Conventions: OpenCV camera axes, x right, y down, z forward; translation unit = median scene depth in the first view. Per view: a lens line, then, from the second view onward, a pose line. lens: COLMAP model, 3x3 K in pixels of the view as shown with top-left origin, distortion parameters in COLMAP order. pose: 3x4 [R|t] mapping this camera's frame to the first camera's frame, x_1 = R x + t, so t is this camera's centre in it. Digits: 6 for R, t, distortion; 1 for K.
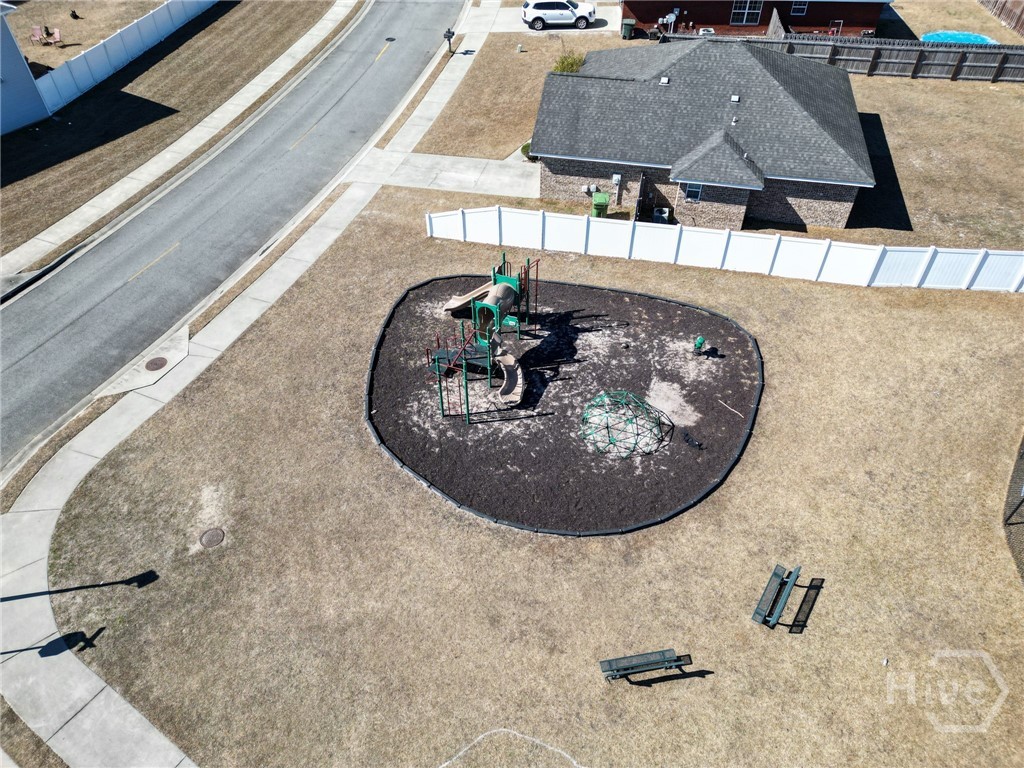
lens RADIAL K [[712.5, 0, 511.2], [0, 712.5, 381.8], [0, 0, 1]] dist [0.083068, -0.078862]
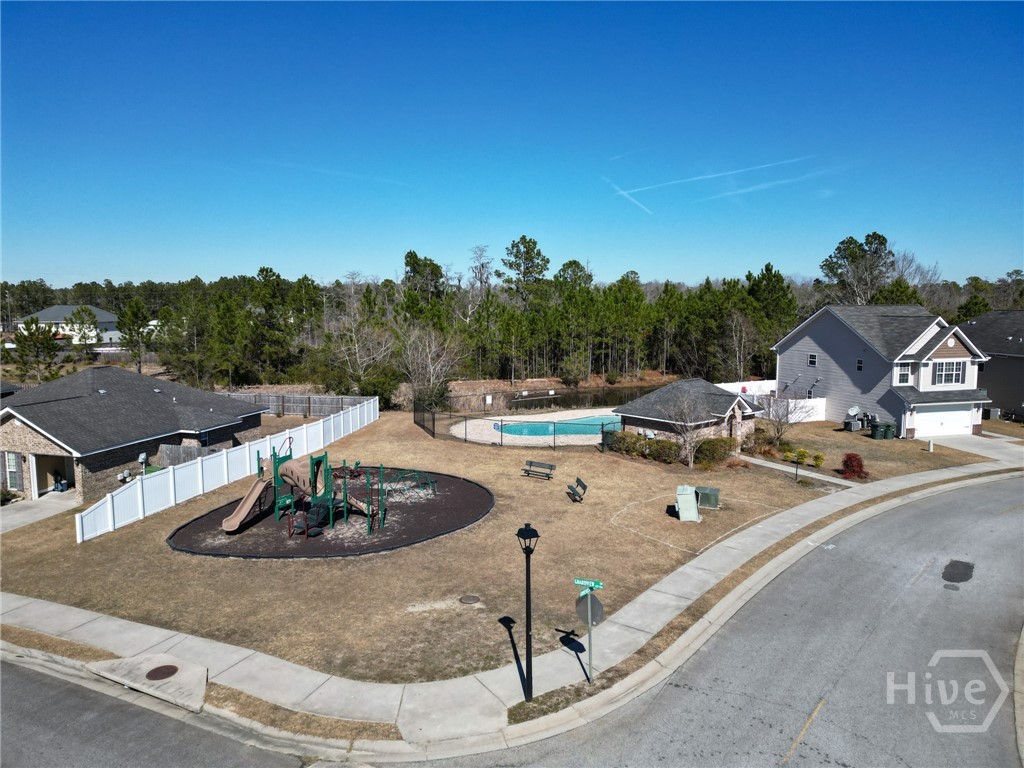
lens RADIAL K [[712.5, 0, 511.2], [0, 712.5, 381.8], [0, 0, 1]] dist [0.083068, -0.078862]
pose [[0.040965, -0.103735, 0.993761, -1.224792], [0.696210, 0.716357, 0.046078, -0.024511], [-0.716668, 0.689979, 0.101568, 0.511073]]
